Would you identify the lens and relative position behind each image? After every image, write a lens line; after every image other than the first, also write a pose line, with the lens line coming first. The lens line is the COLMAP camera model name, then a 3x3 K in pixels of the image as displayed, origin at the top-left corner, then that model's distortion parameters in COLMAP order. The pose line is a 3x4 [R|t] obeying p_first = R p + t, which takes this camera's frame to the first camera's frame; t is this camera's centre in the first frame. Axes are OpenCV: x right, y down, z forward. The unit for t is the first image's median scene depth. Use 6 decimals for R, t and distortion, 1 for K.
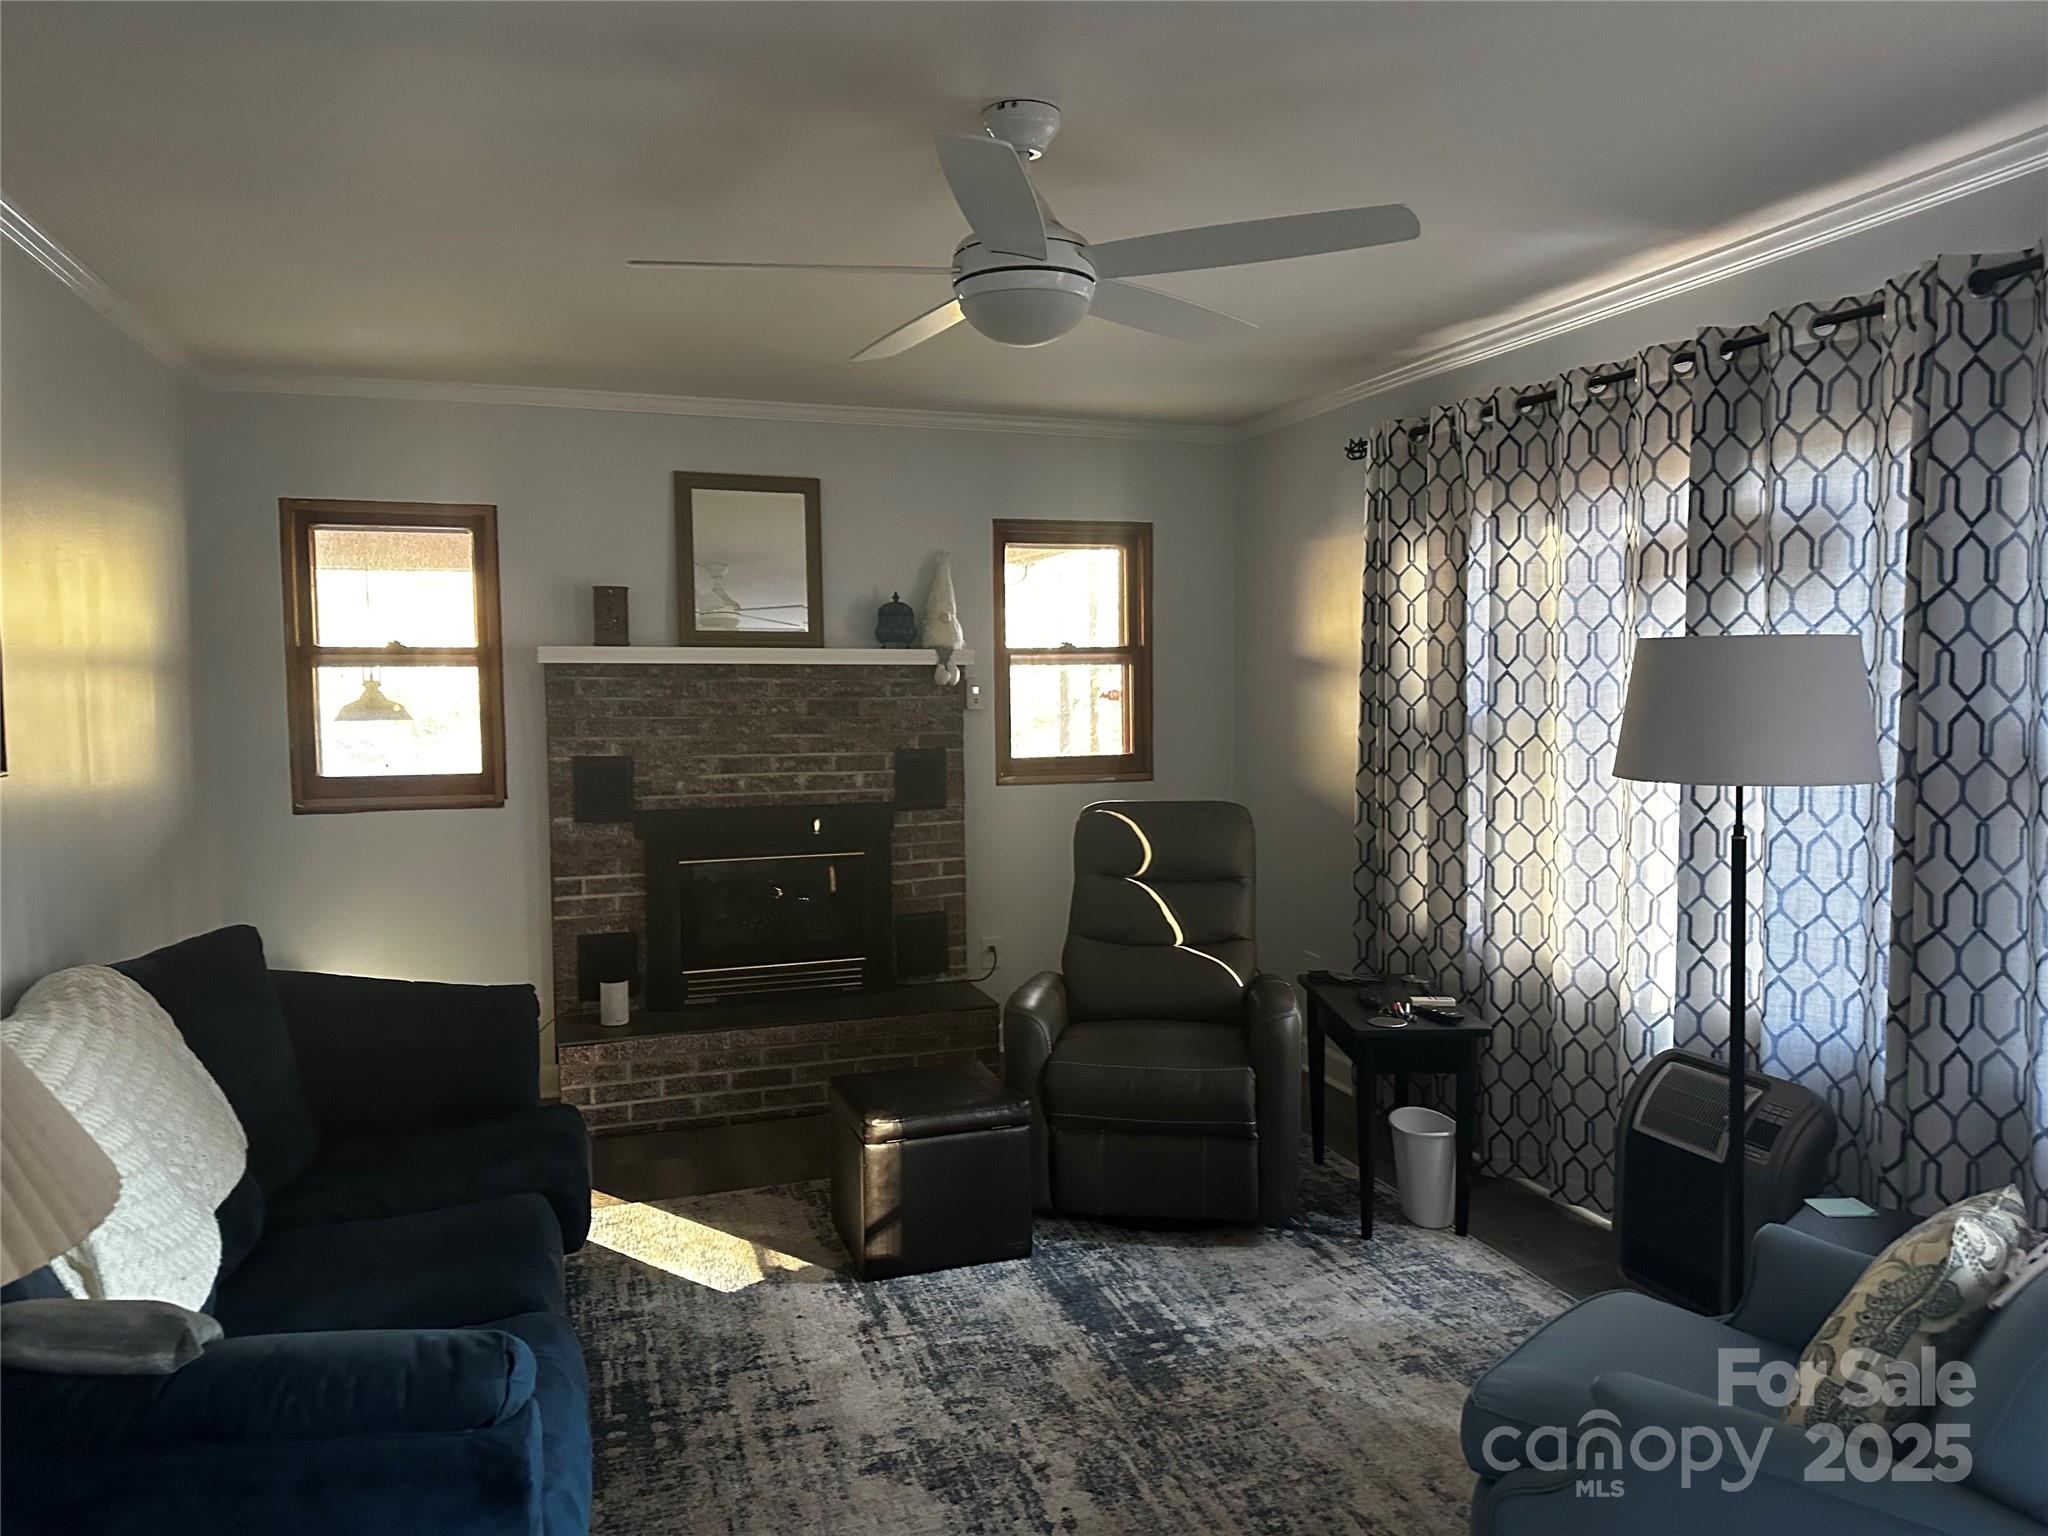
lens RADIAL K [[1431.6, 0, 1015.7], [0, 1431.6, 763.5], [0, 0, 1]] dist [0.087029, -0.113460]
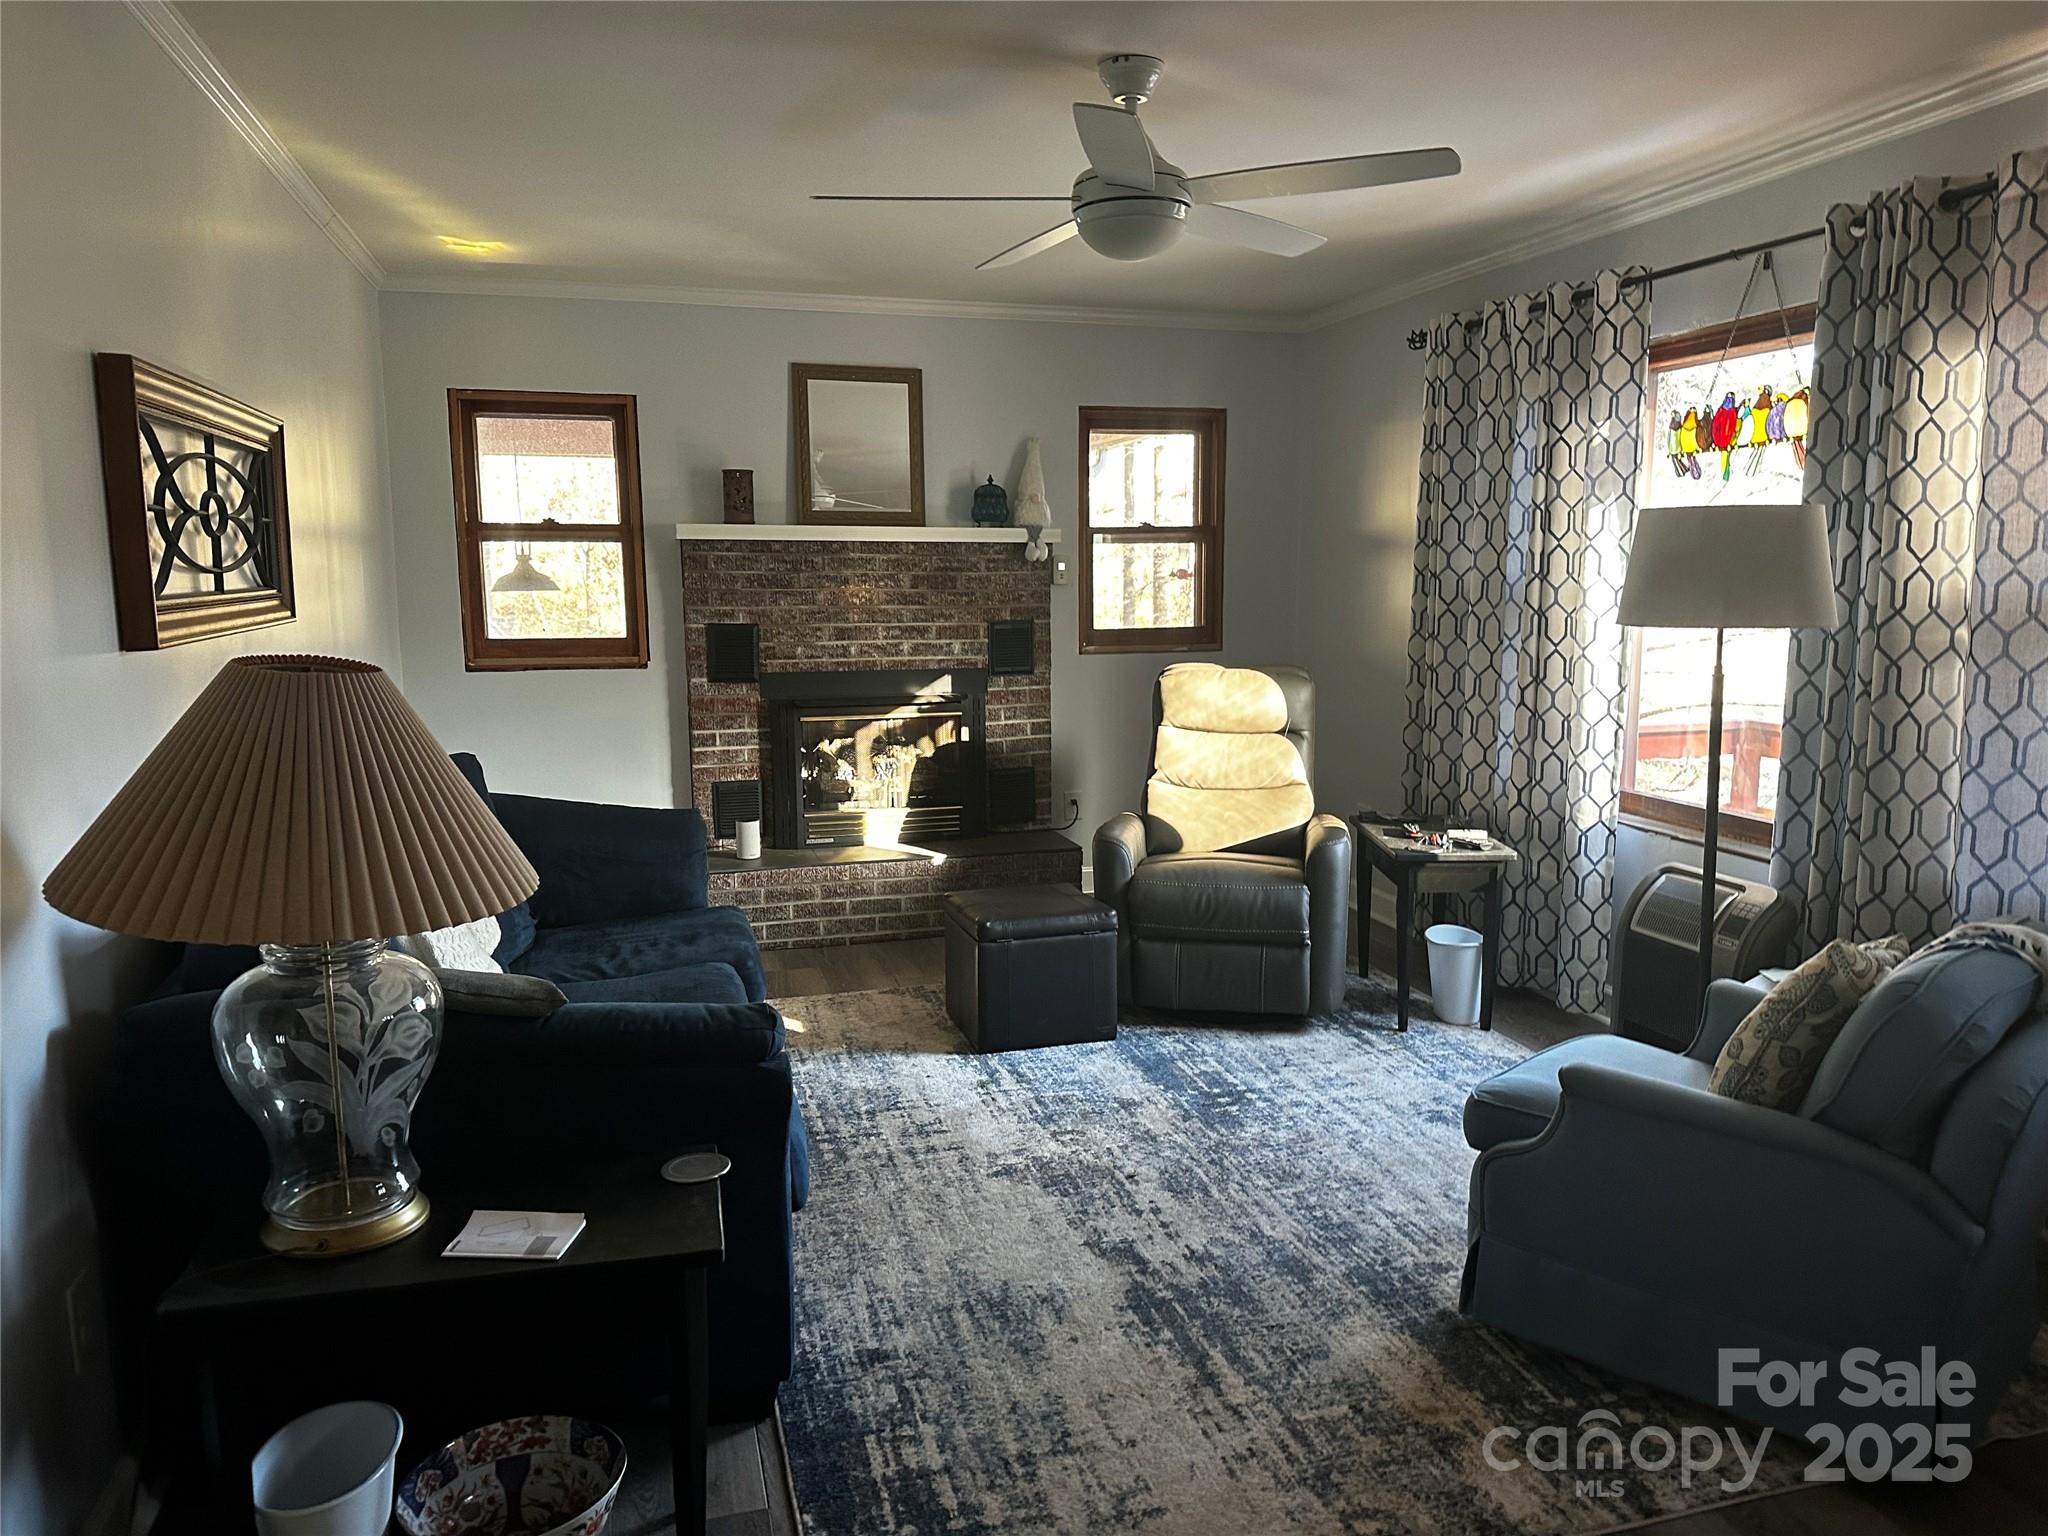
lens RADIAL K [[1431.6, 0, 1021.6], [0, 1431.6, 779.4], [0, 0, 1]] dist [0.087029, -0.113460]
pose [[0.999306, 0.007547, -0.036485, -0.019064], [-0.004403, 0.996330, 0.085482, 0.019478], [0.036997, -0.085262, 0.995671, -0.121209]]
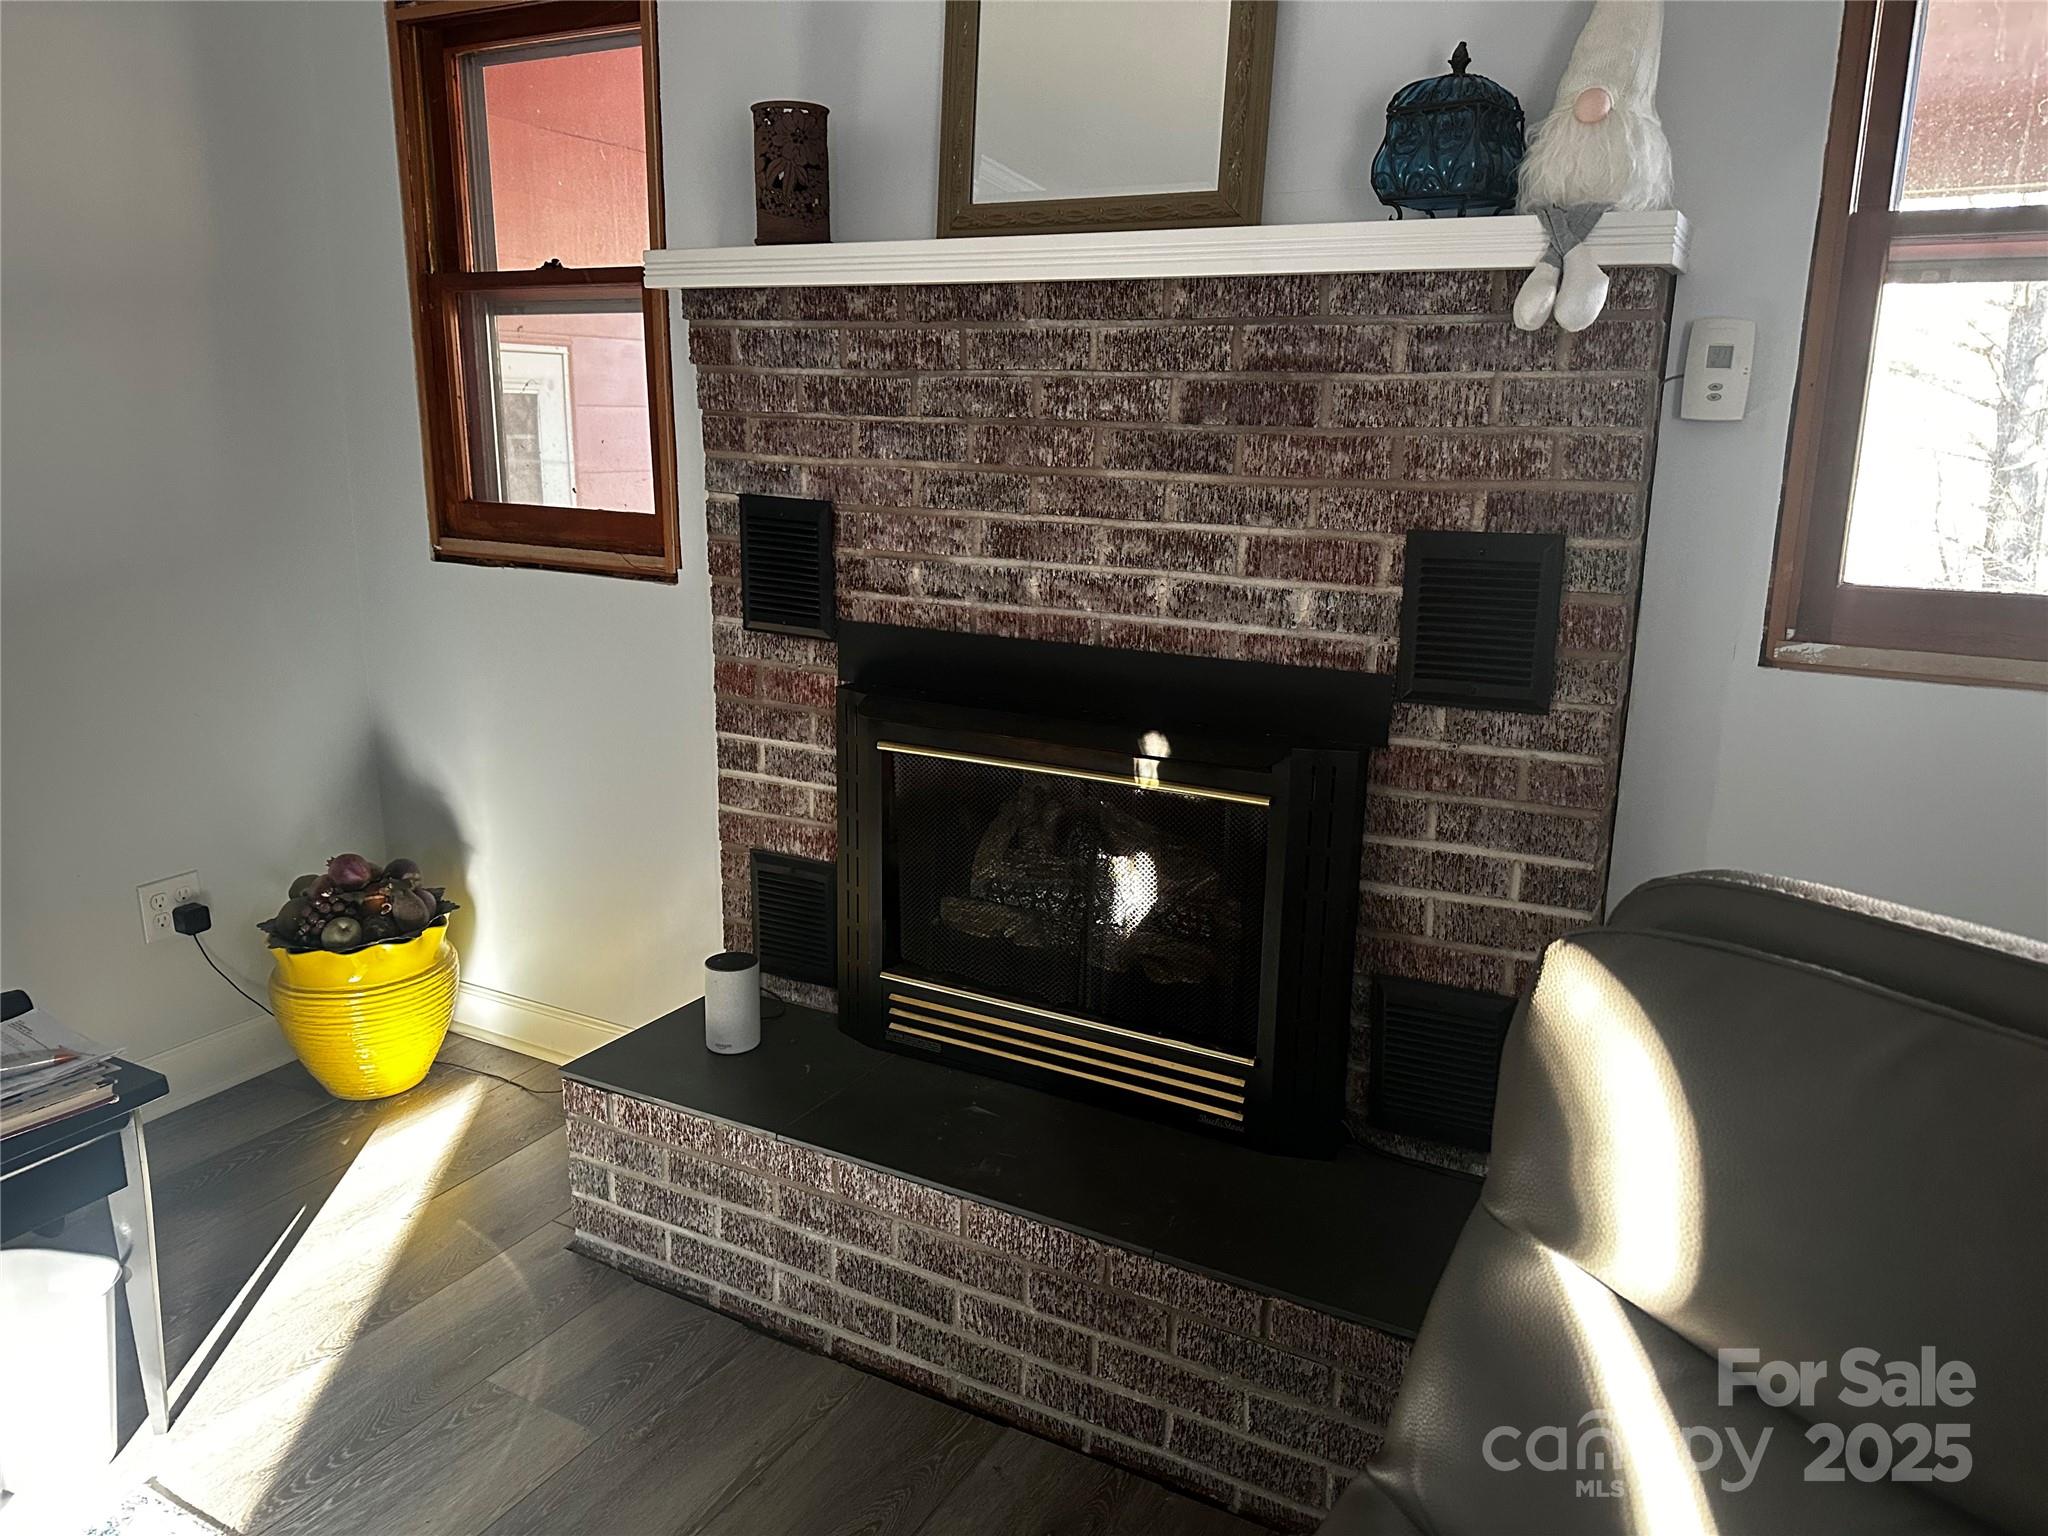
lens RADIAL K [[1431.6, 0, 1042.4], [0, 1431.6, 756.6], [0, 0, 1]] dist [0.087029, -0.113460]
pose [[0.681165, 0.189198, -0.707261, 0.123844], [-0.060969, 0.977336, 0.202726, -0.023026], [0.729587, -0.094968, 0.677262, 0.738062]]
